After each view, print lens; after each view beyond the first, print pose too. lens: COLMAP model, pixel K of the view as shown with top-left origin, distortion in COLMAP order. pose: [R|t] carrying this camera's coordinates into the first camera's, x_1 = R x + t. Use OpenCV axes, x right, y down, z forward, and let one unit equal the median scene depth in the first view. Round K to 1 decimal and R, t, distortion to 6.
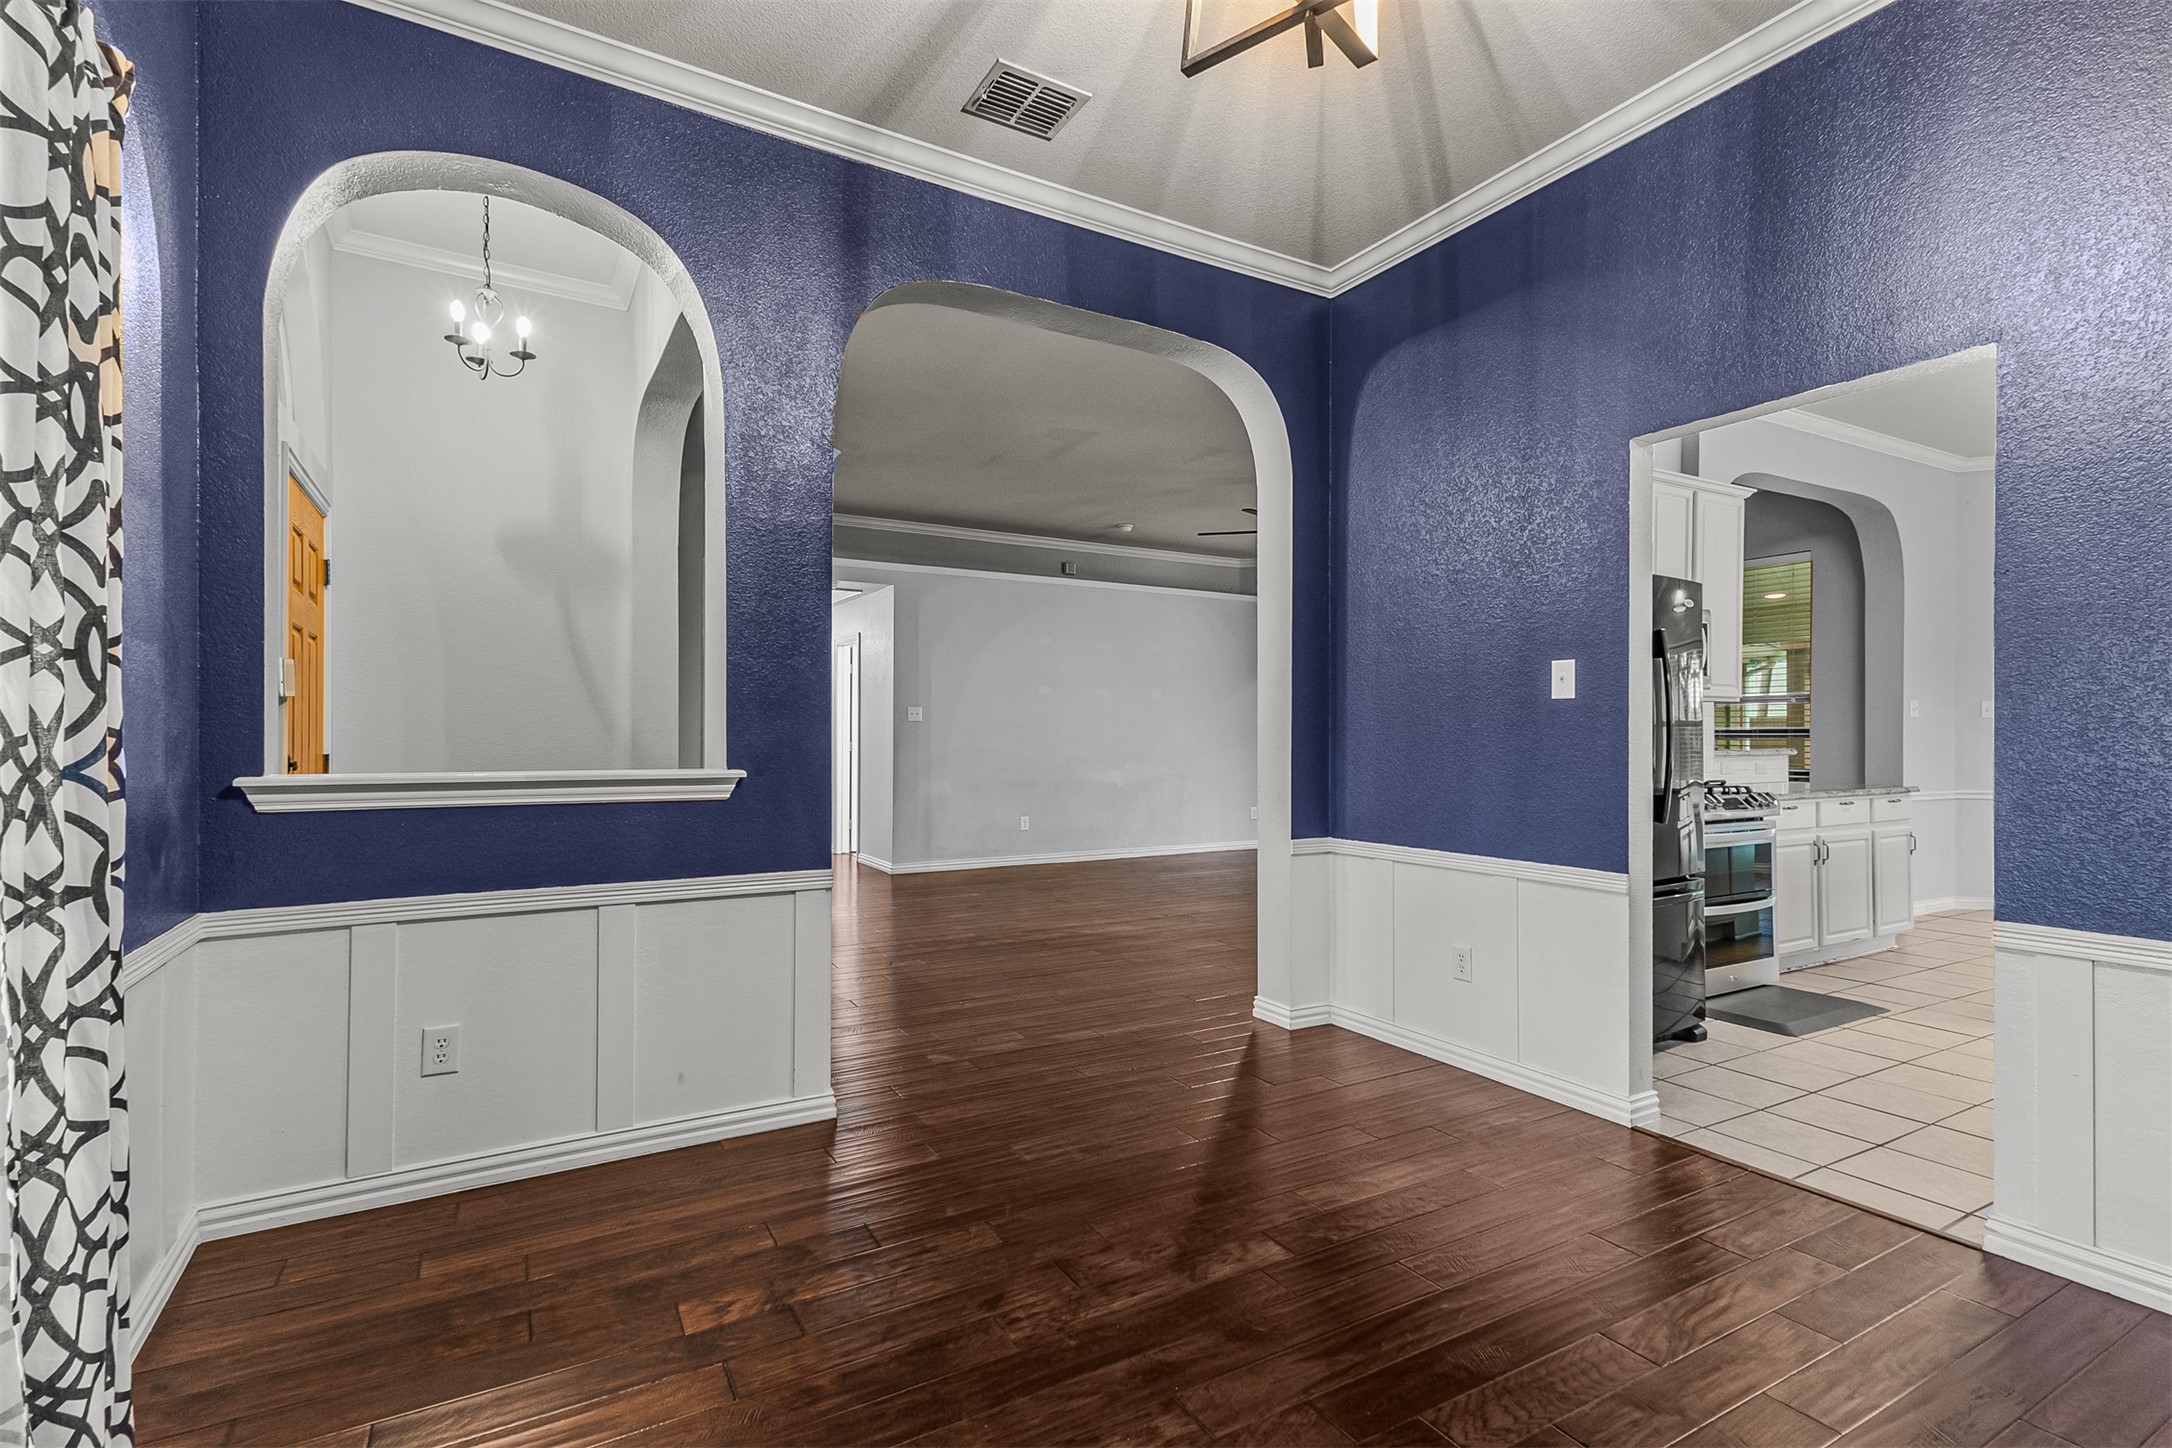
lens RADIAL K [[1002.1, 0, 1070.6], [0, 1002.1, 732.0], [0, 0, 1]] dist [0.023183, -0.001714]
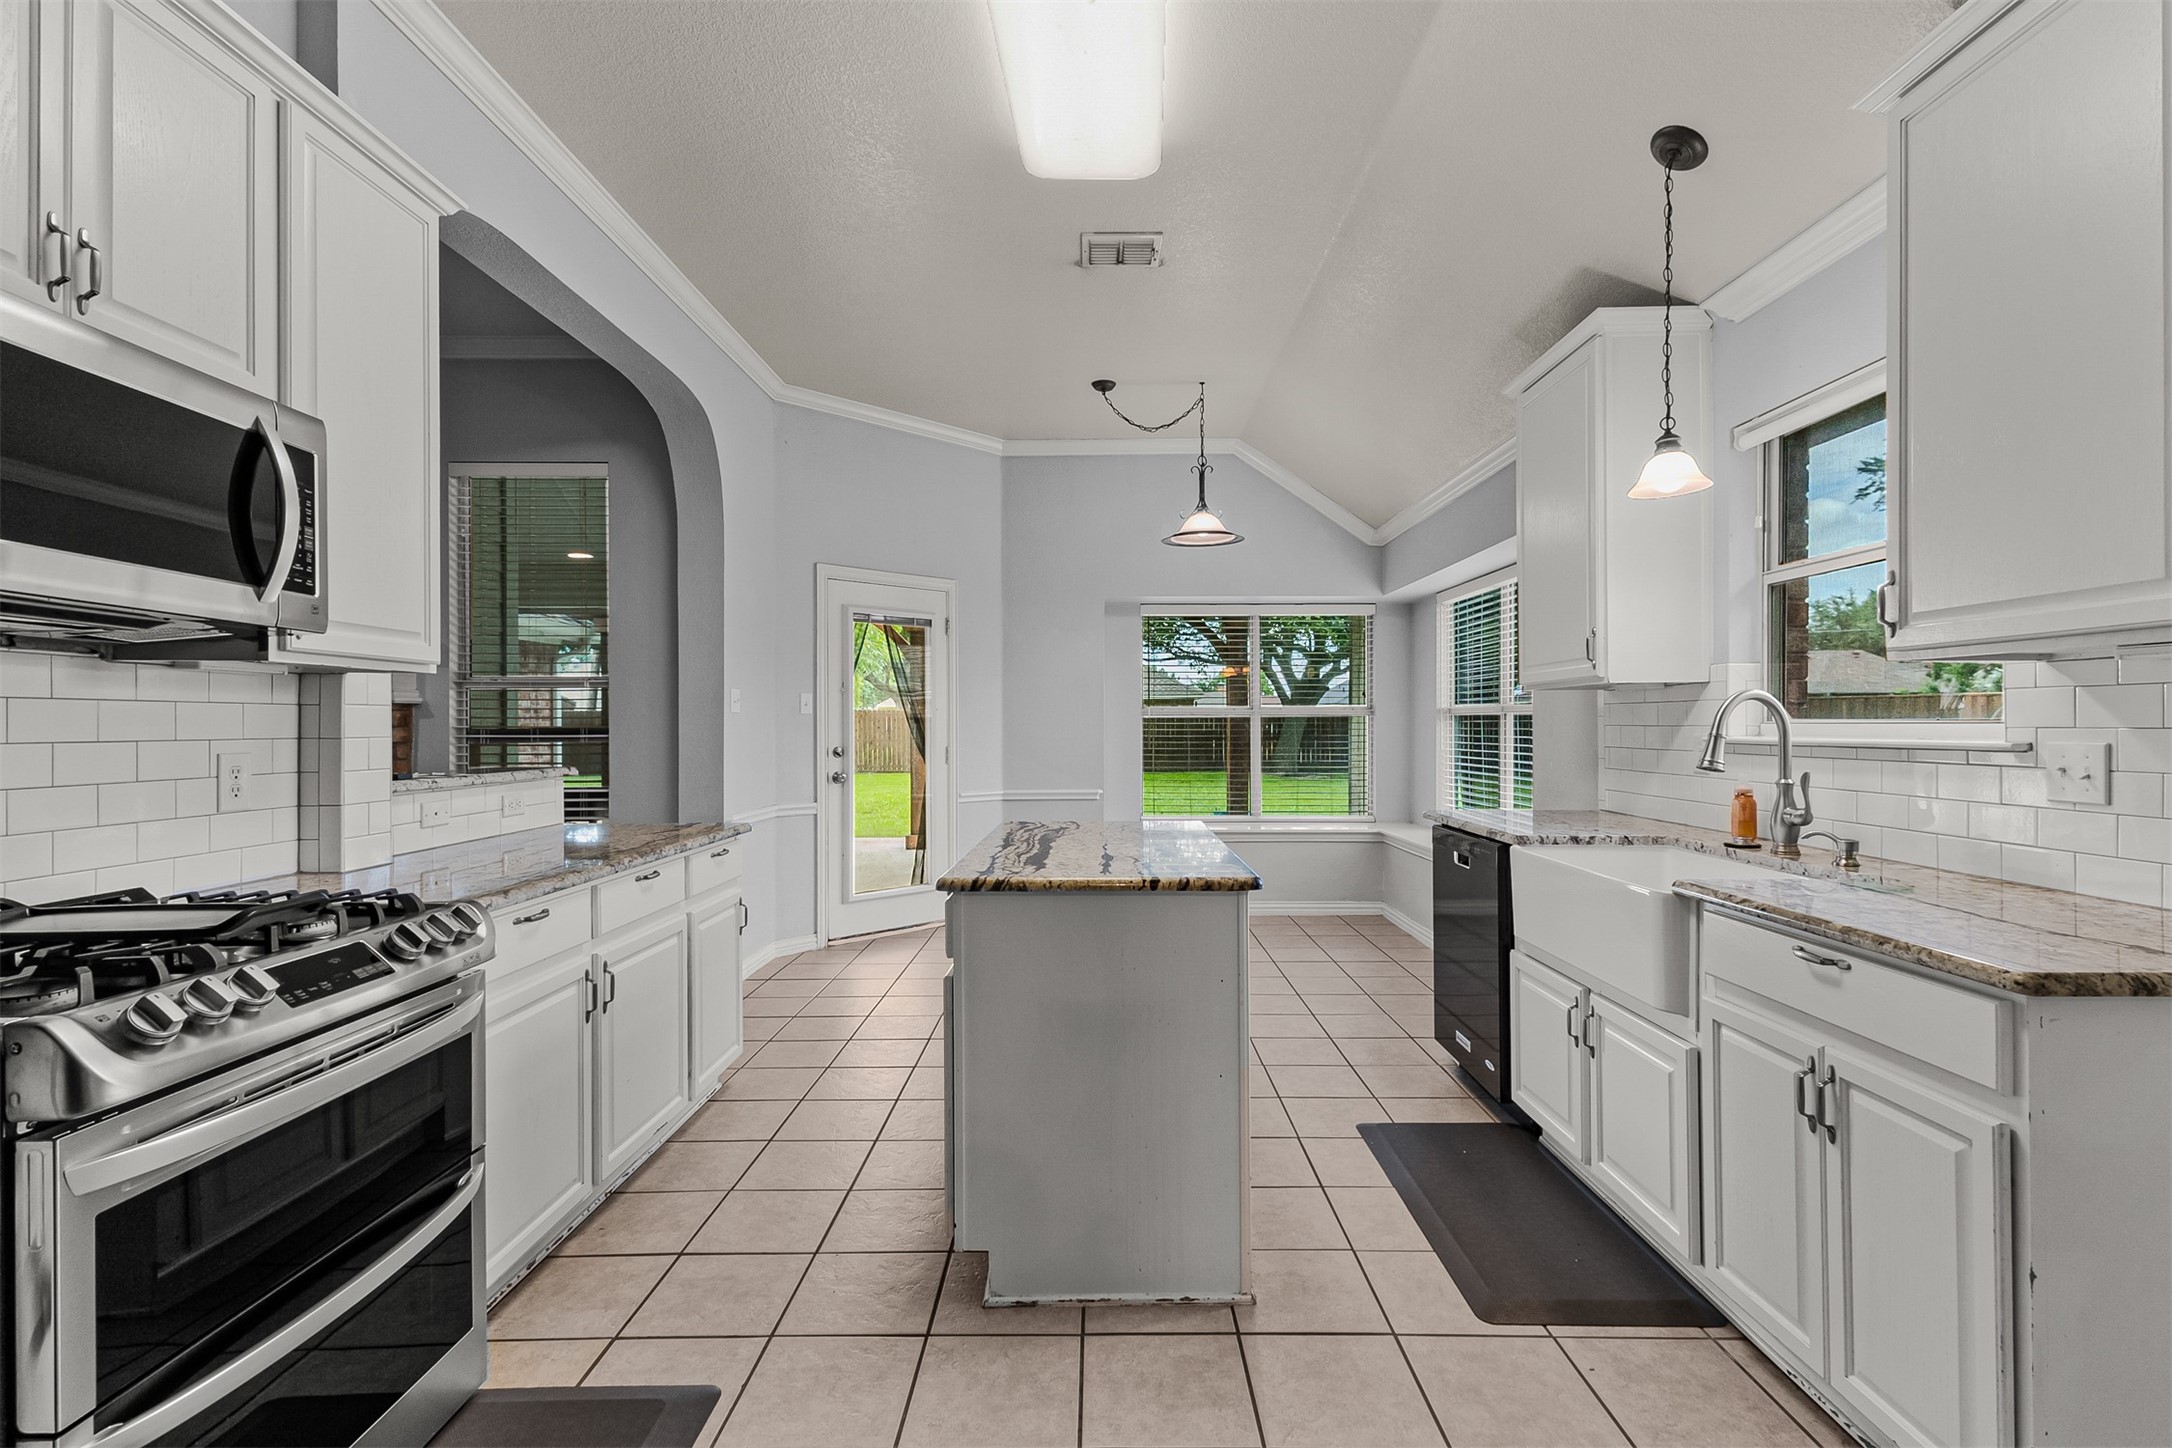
lens RADIAL K [[1002.1, 0, 1094.0], [0, 1002.1, 727.3], [0, 0, 1]] dist [0.023183, -0.001714]
pose [[0.496819, -0.005386, 0.867837, 0.305757], [0.003646, 0.999985, 0.004119, -0.005515], [-0.867846, 0.001118, 0.496831, 0.386699]]
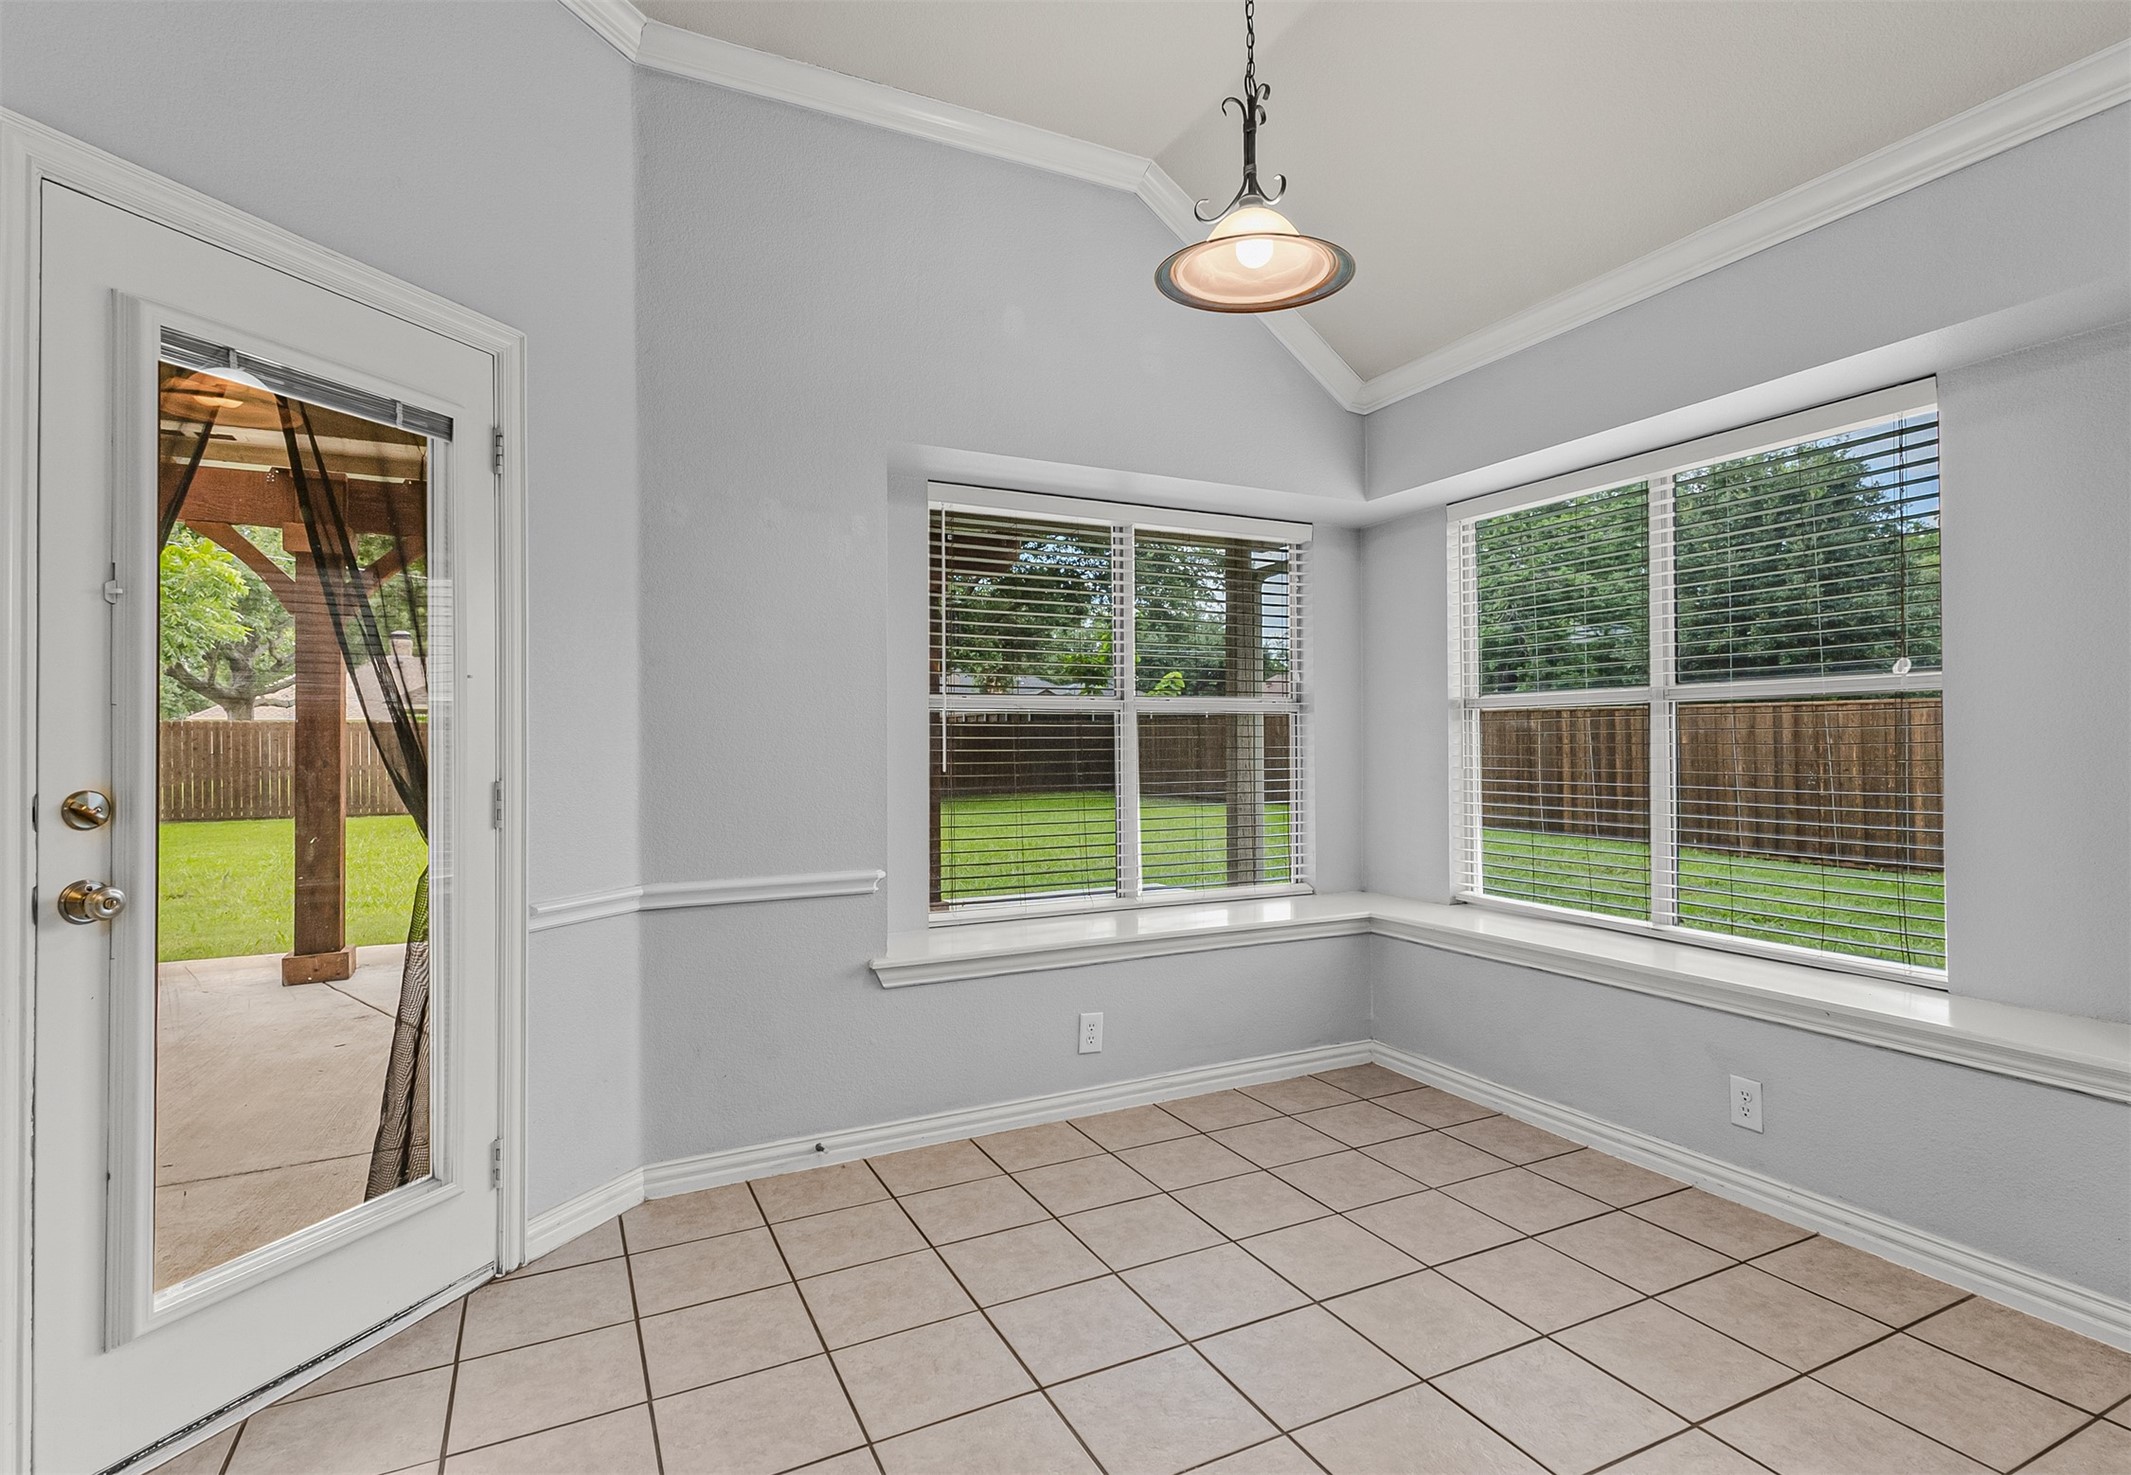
lens RADIAL K [[1089.2, 0, 1121.9], [0, 1089.2, 734.4], [0, 0, 1]] dist [0.020280, -0.000675]
pose [[0.028819, 0.004595, 0.999574, 0.645142], [0.006971, 0.999964, -0.004798, 0.002301], [-0.999560, 0.007107, 0.028786, 0.710930]]
